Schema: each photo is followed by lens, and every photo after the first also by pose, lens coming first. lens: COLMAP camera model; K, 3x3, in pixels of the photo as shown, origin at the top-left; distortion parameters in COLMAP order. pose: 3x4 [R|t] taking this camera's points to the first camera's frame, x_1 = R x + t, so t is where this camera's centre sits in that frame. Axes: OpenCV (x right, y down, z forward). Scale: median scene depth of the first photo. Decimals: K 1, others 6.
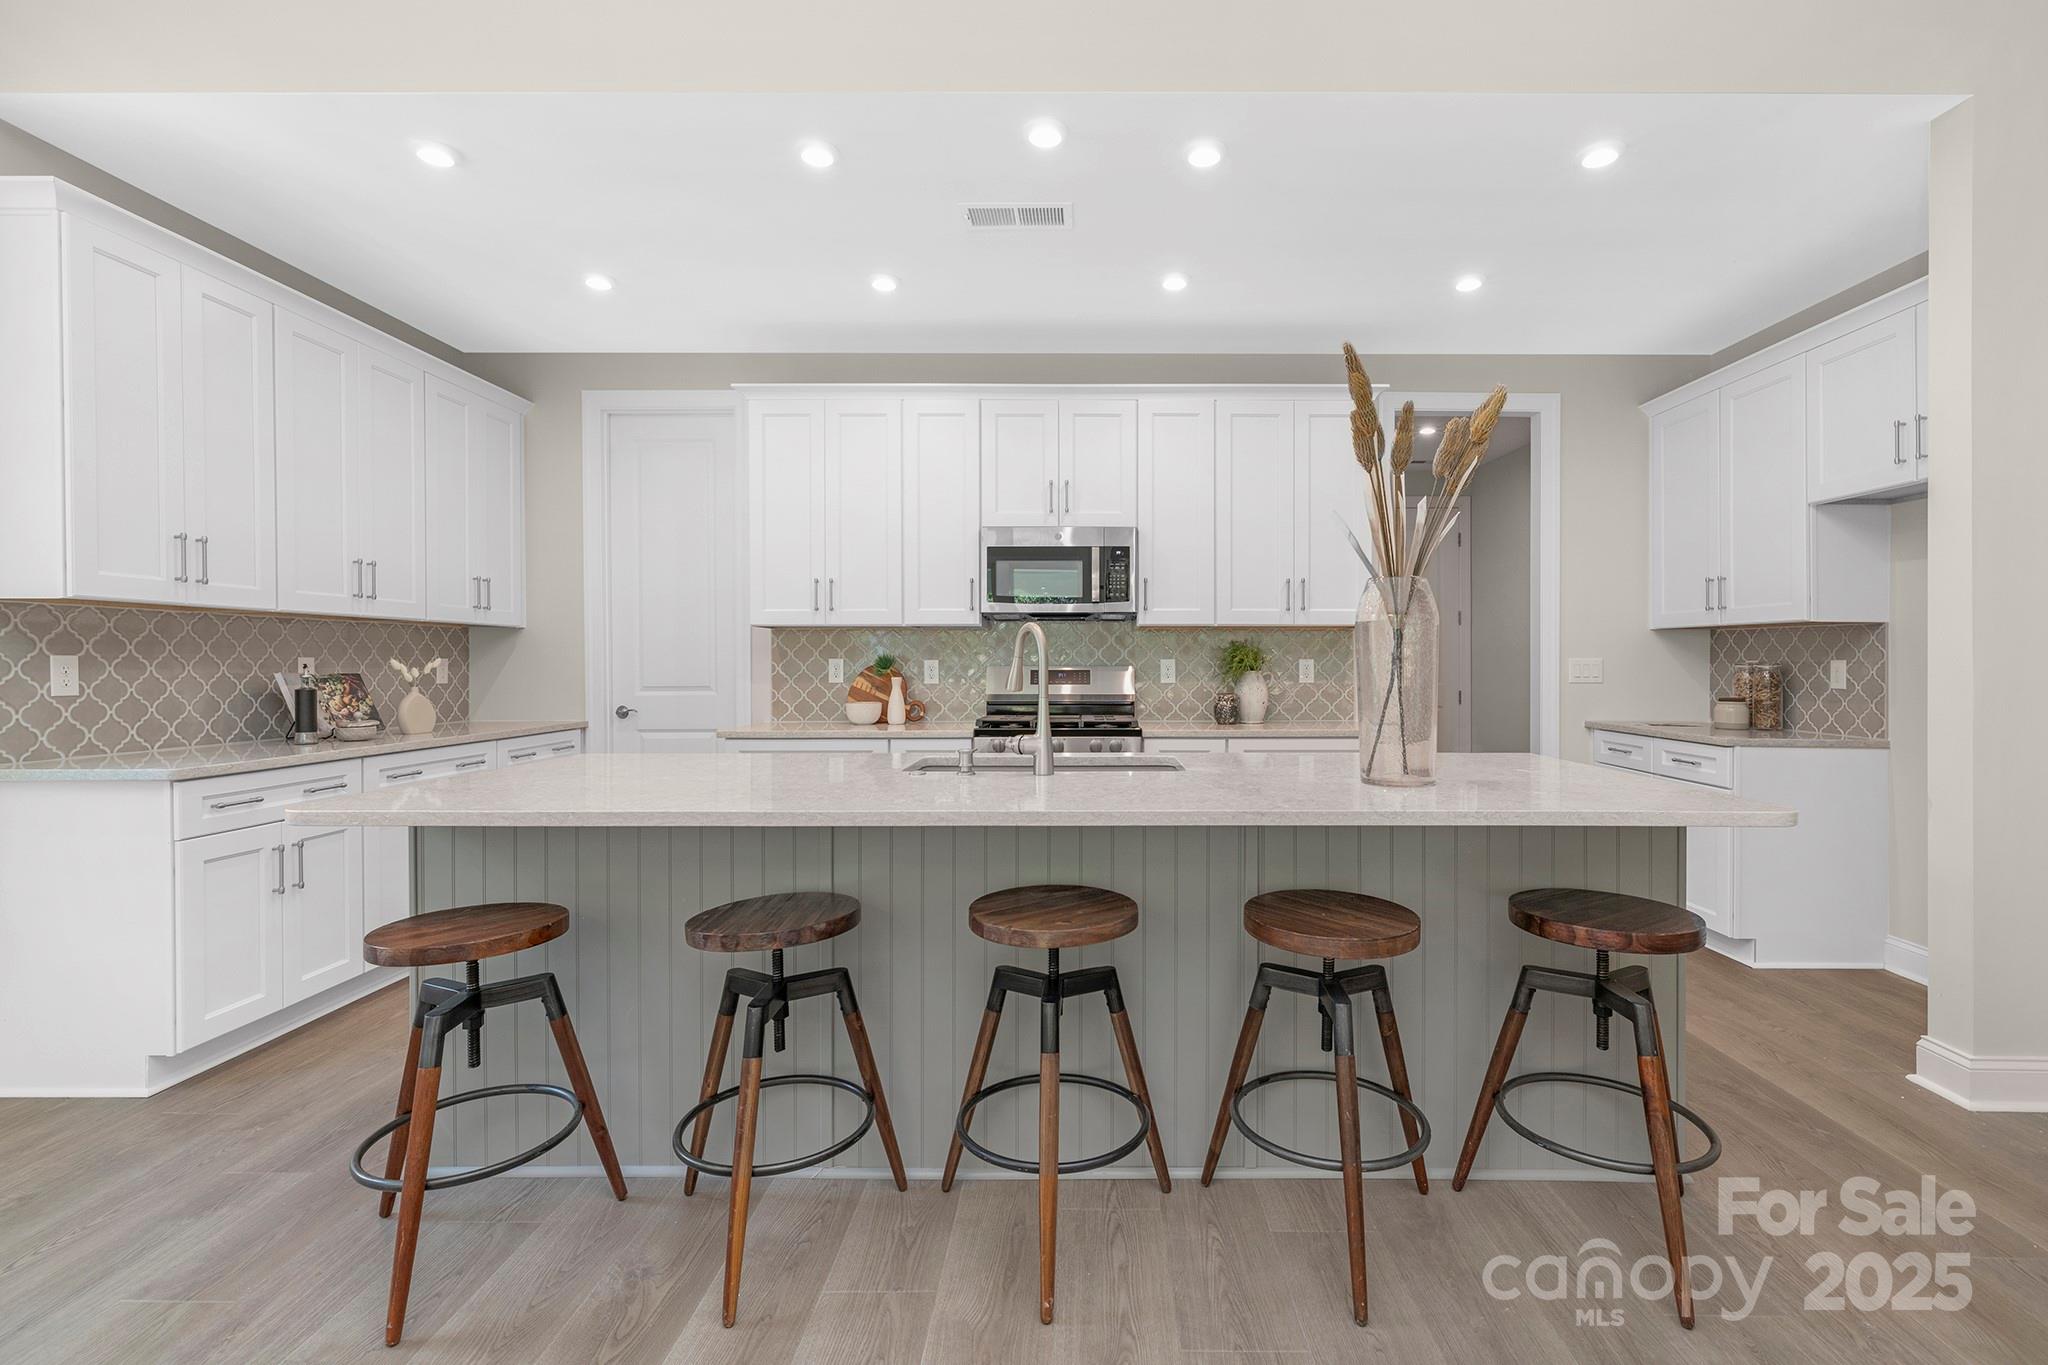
lens RADIAL K [[906.5, 0, 1038.6], [0, 906.5, 669.1], [0, 0, 1]] dist [-0.000775, 0.000271]
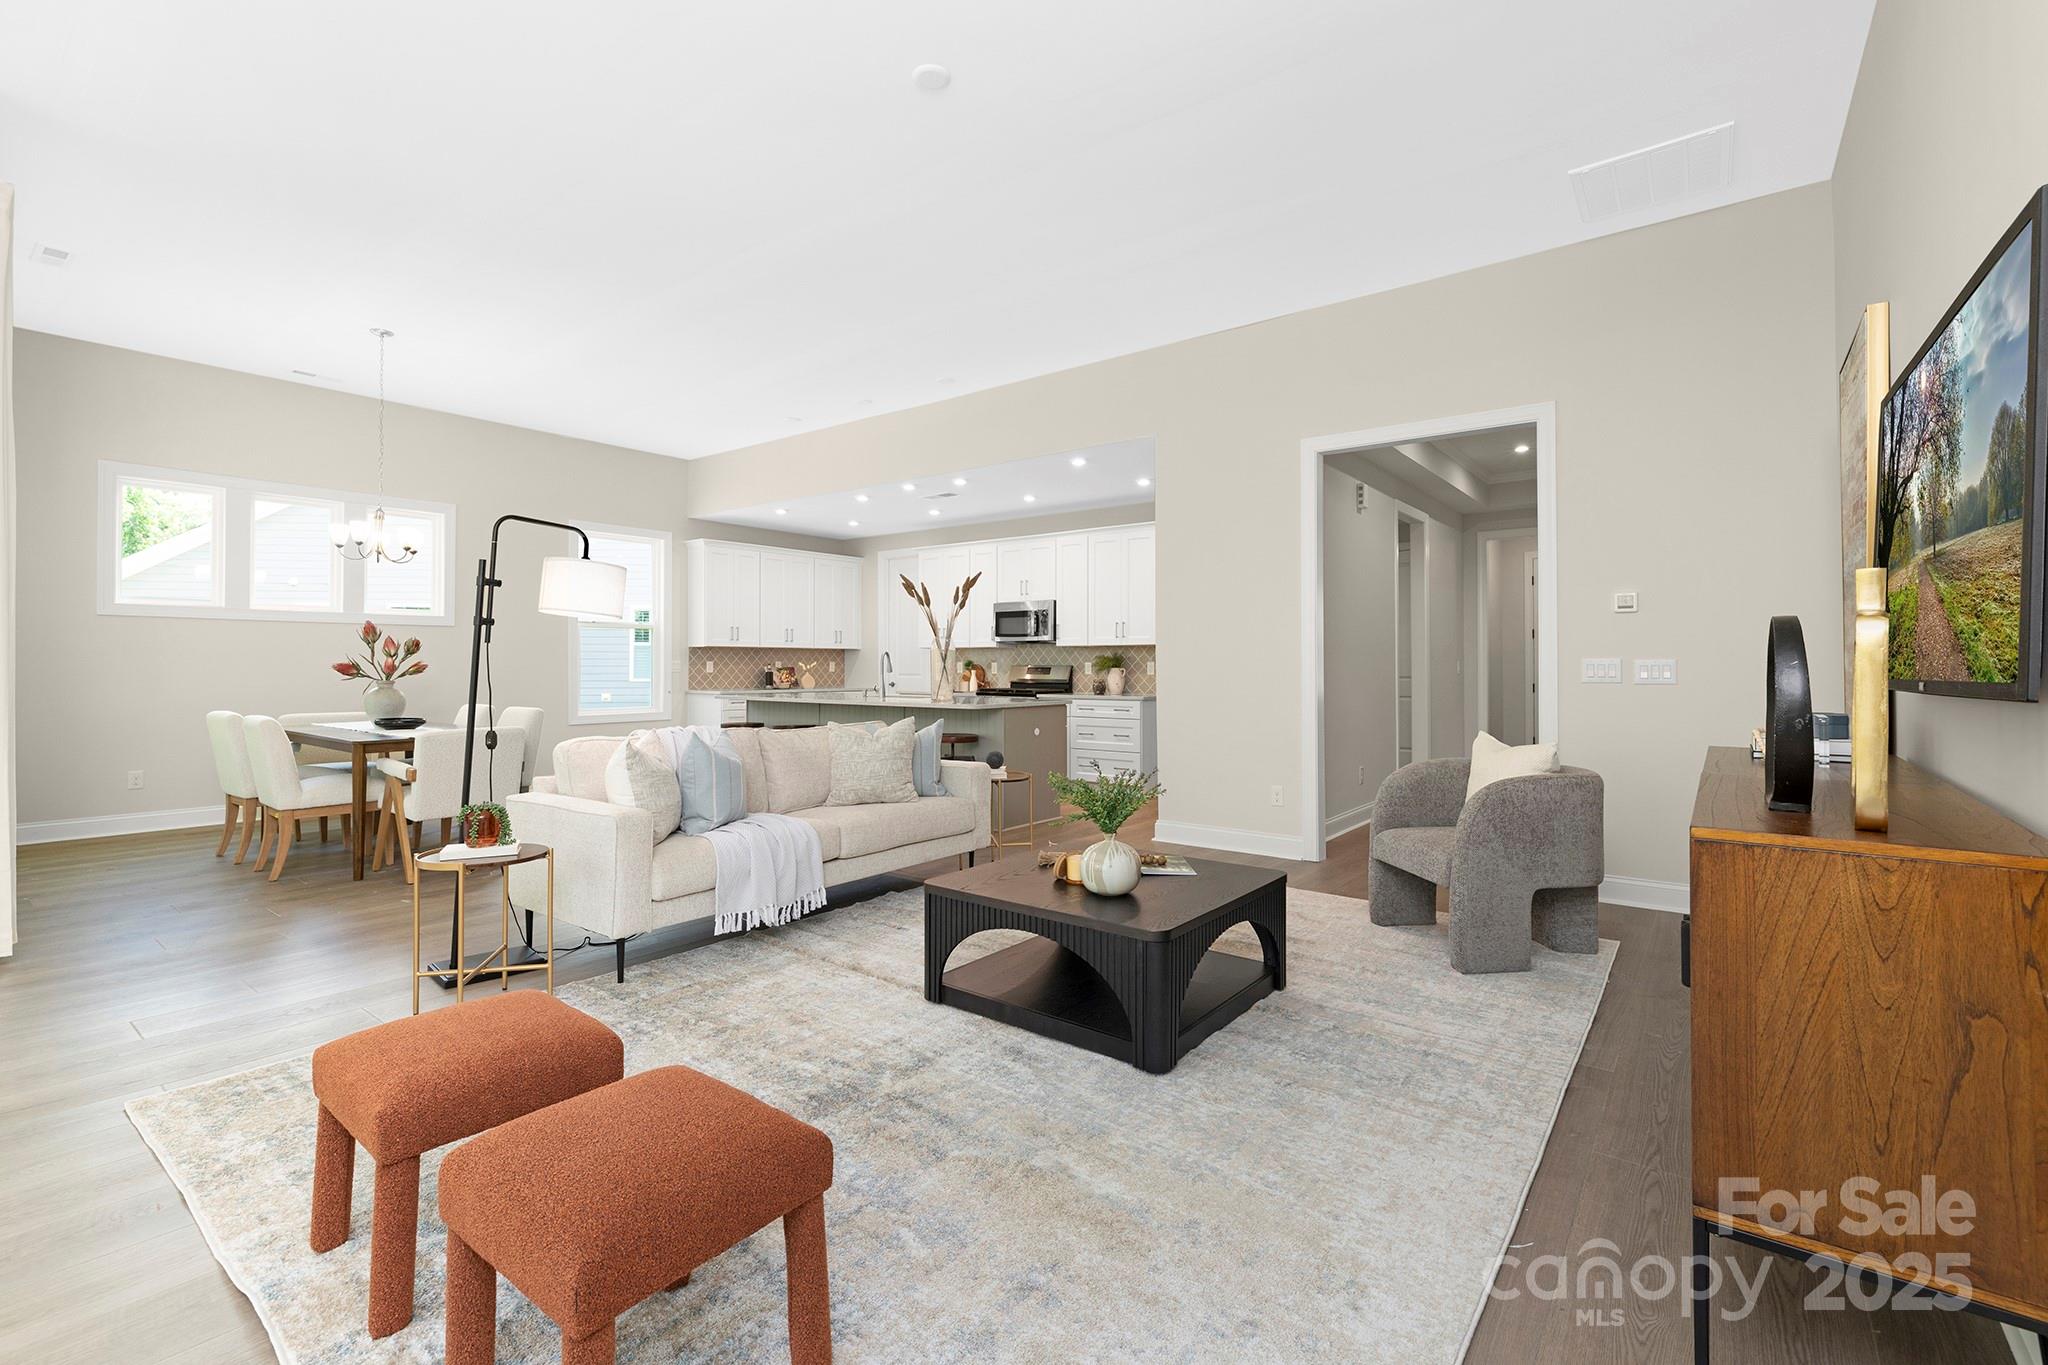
lens RADIAL K [[906.5, 0, 1038.6], [0, 906.5, 669.1], [0, 0, 1]] dist [-0.000775, 0.000271]
pose [[0.810440, 0.003368, -0.585812, 1.351334], [-0.006159, 0.999977, -0.002772, 0.011721], [0.585789, 0.005854, 0.810442, -0.756700]]
